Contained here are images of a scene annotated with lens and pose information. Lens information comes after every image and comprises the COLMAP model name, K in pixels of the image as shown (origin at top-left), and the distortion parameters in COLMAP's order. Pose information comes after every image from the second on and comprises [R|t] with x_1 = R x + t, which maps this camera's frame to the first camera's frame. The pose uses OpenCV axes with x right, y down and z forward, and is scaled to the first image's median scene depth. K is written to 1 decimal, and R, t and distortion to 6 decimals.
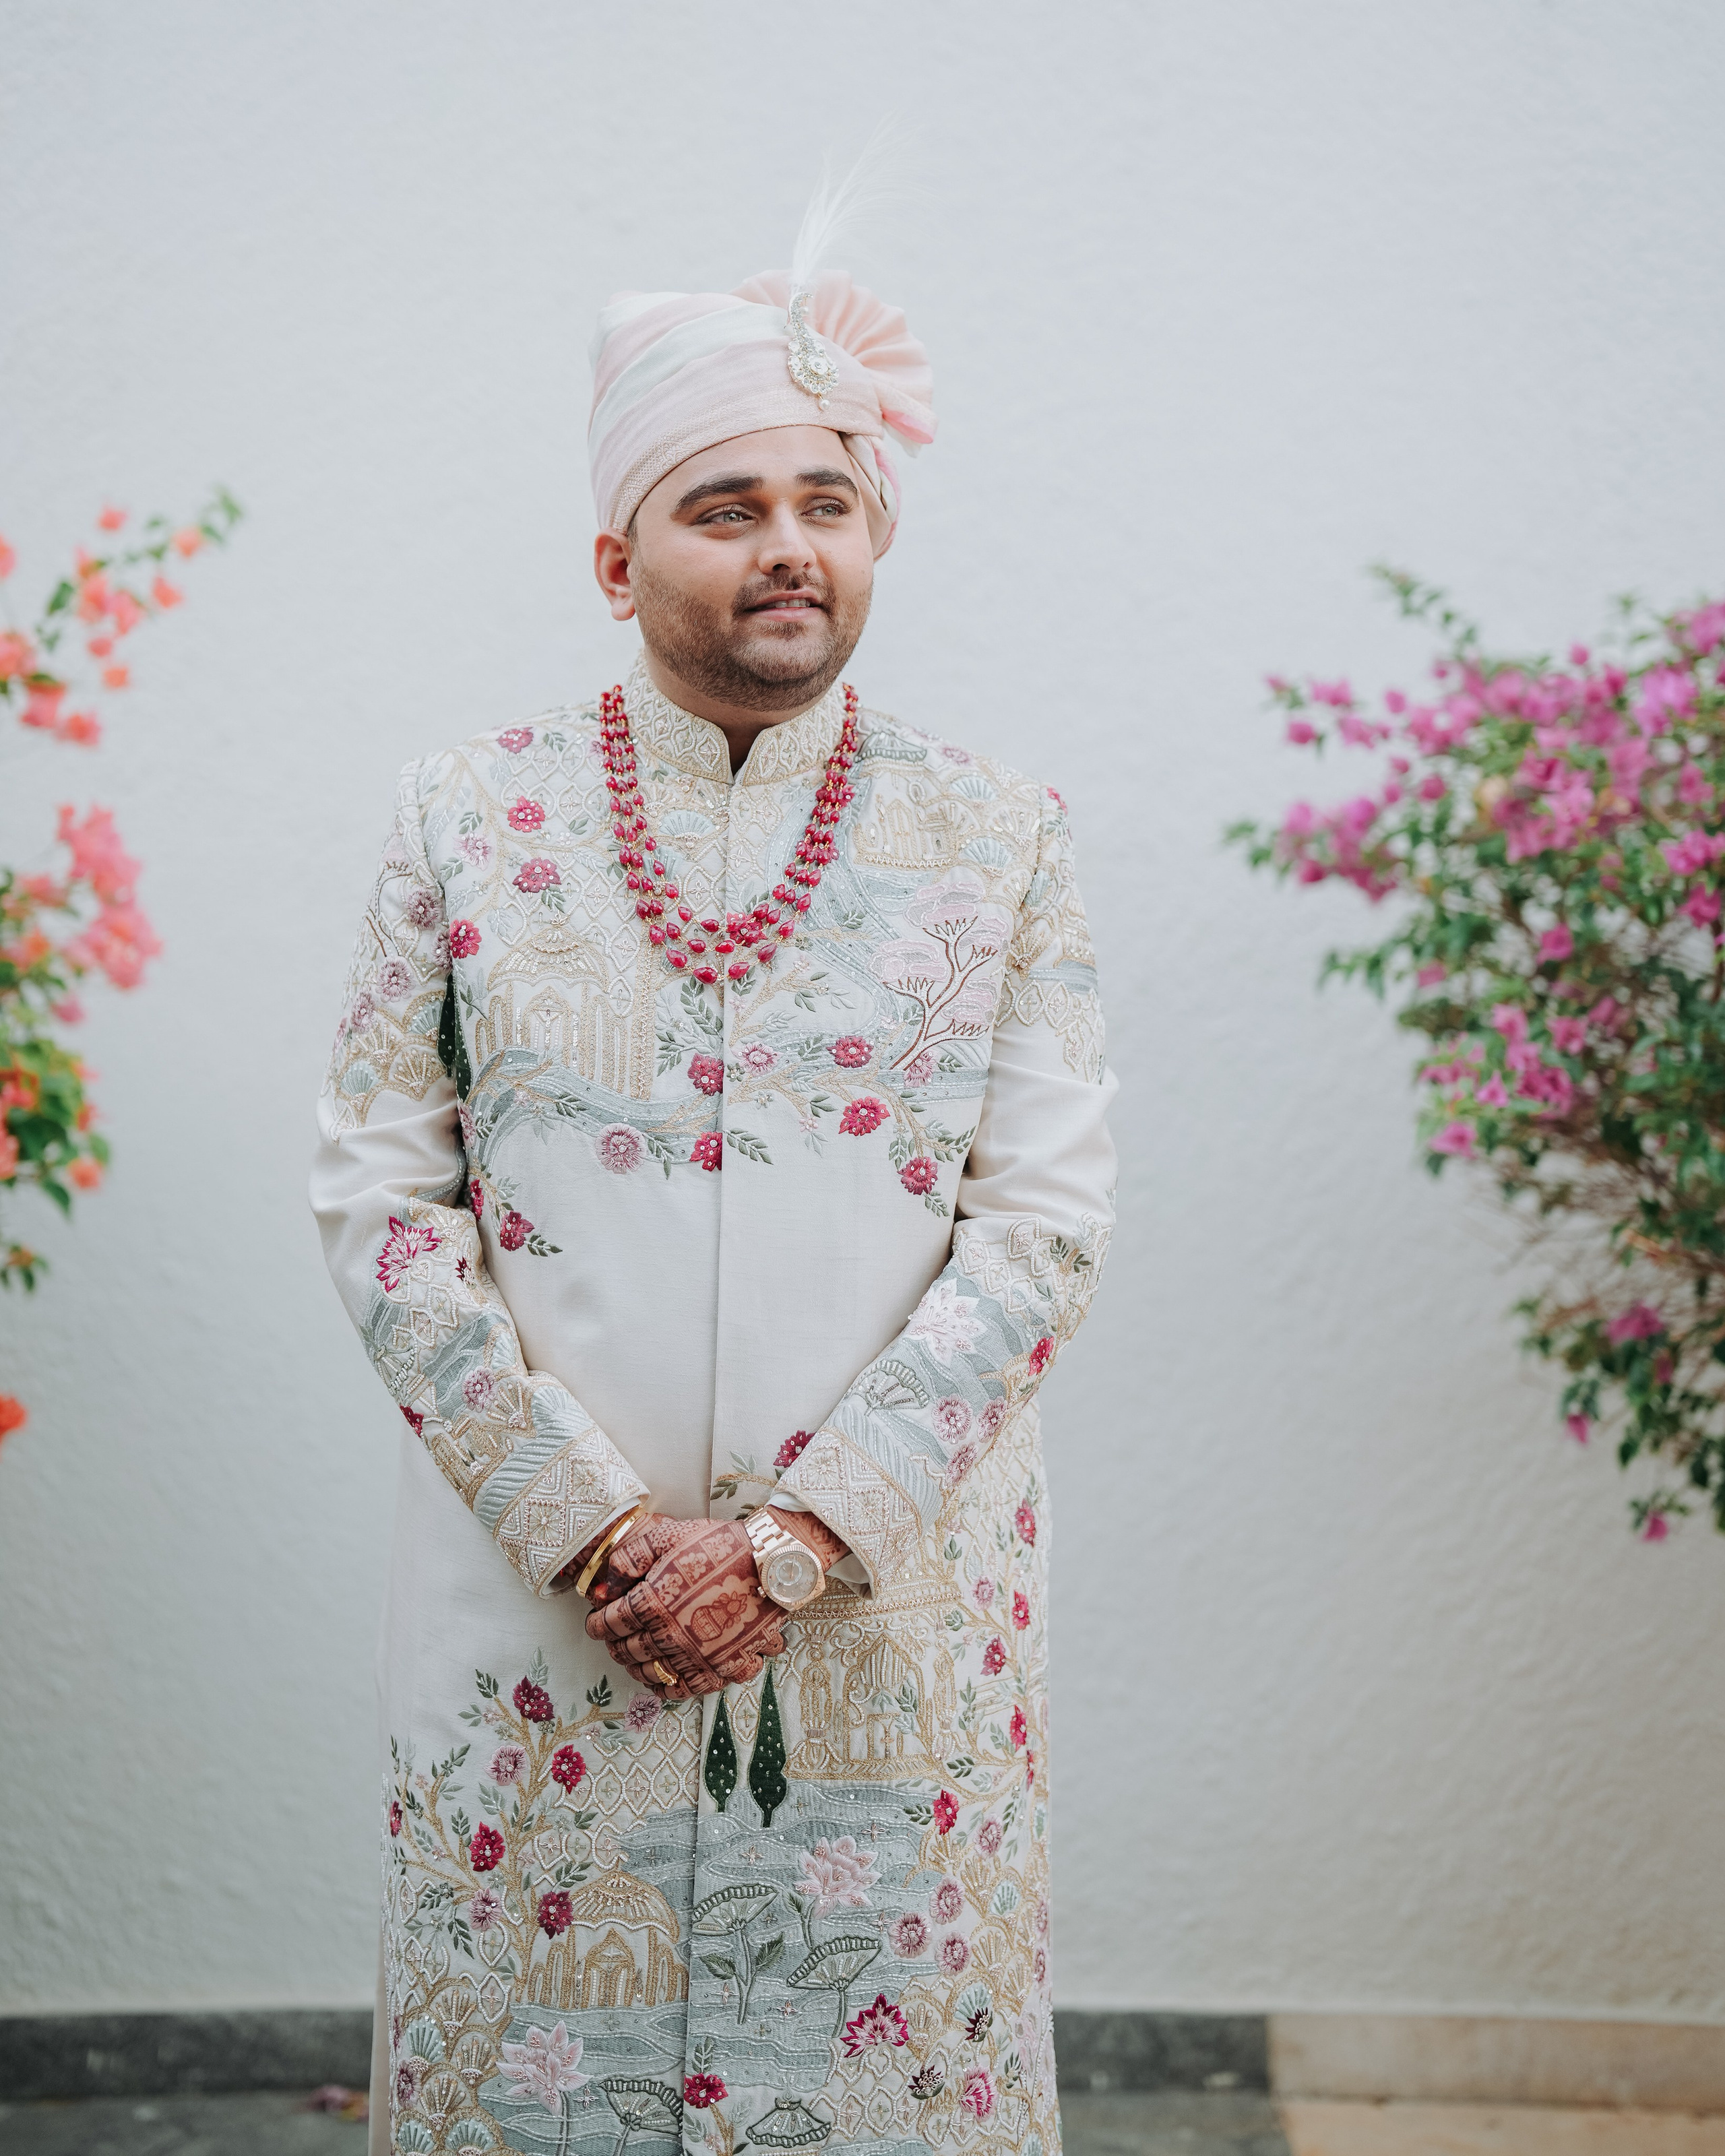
lens RADIAL K [[3594.5, 0, 766.5], [0, 3594.5, 1077.2], [0, 0, 1]] dist [0.123496, 0.151761]
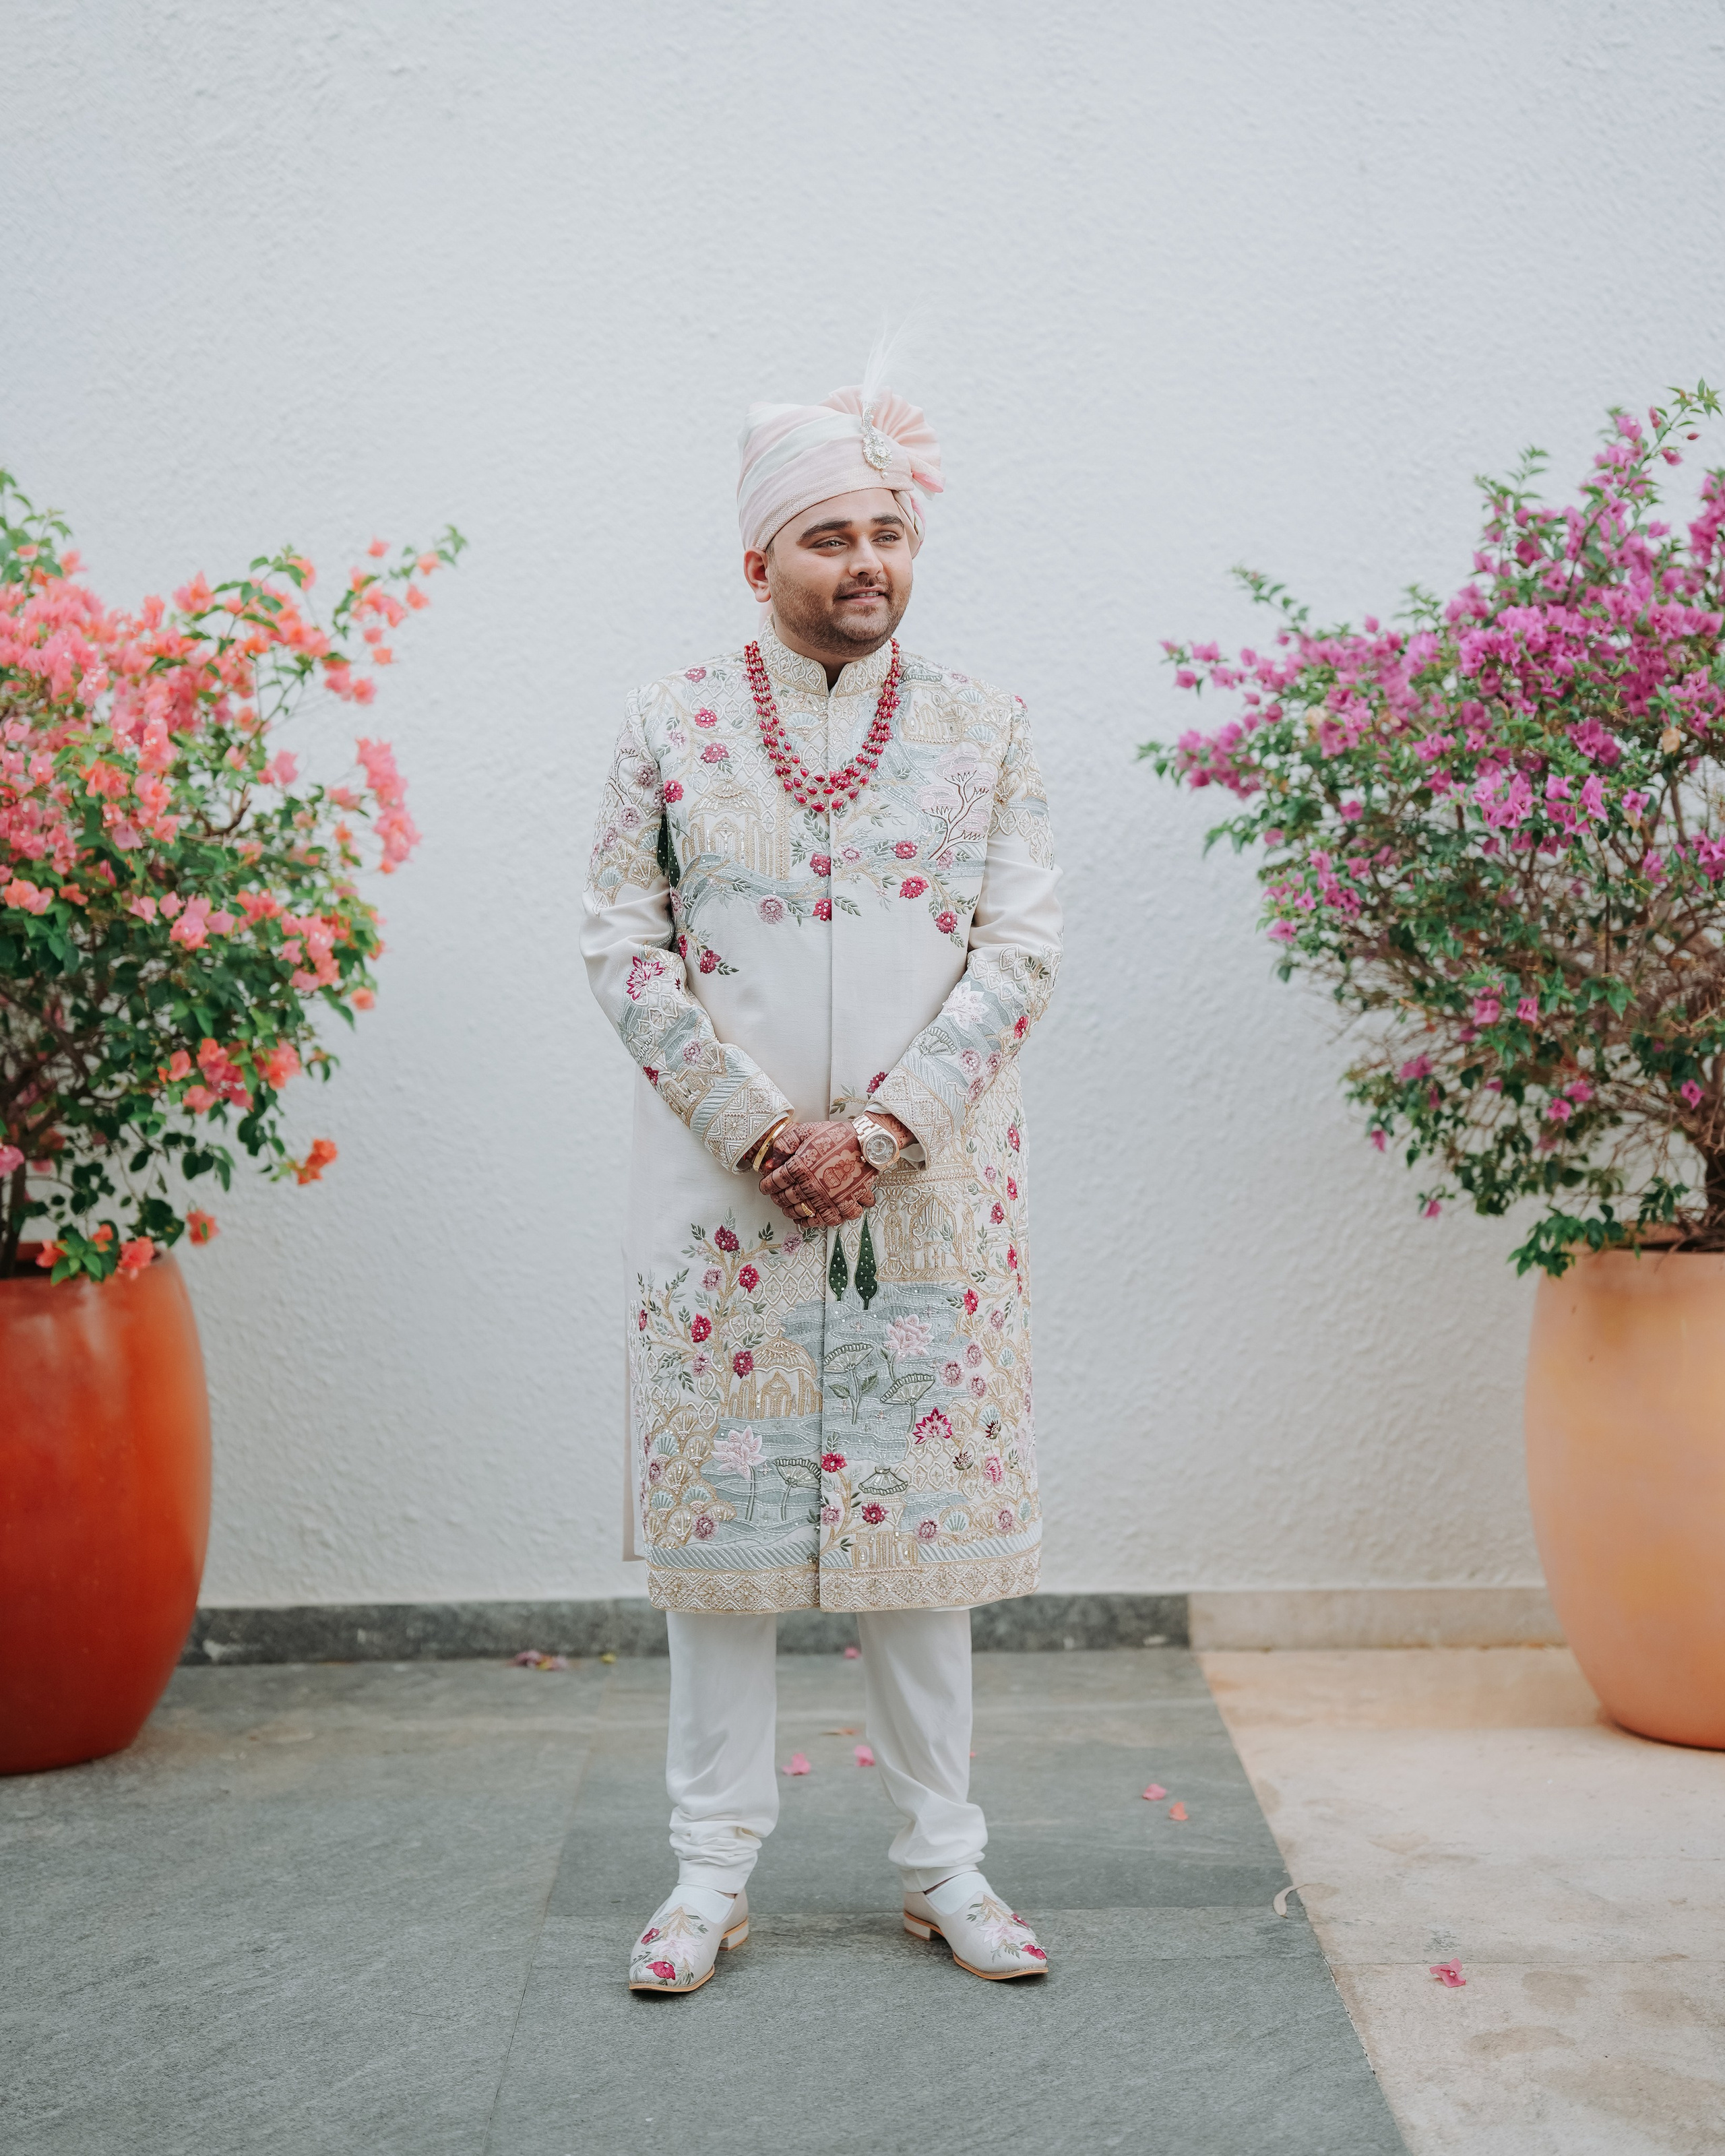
lens RADIAL K [[3747.7, 0, 862.5], [0, 3747.7, 1078.0], [0, 0, 1]] dist [-0.068695, 0.623727]
pose [[0.998851, -0.026171, 0.040150, -0.068944], [0.026520, 0.999615, -0.008193, 0.112152], [-0.039920, 0.009248, 0.999160, -0.752487]]
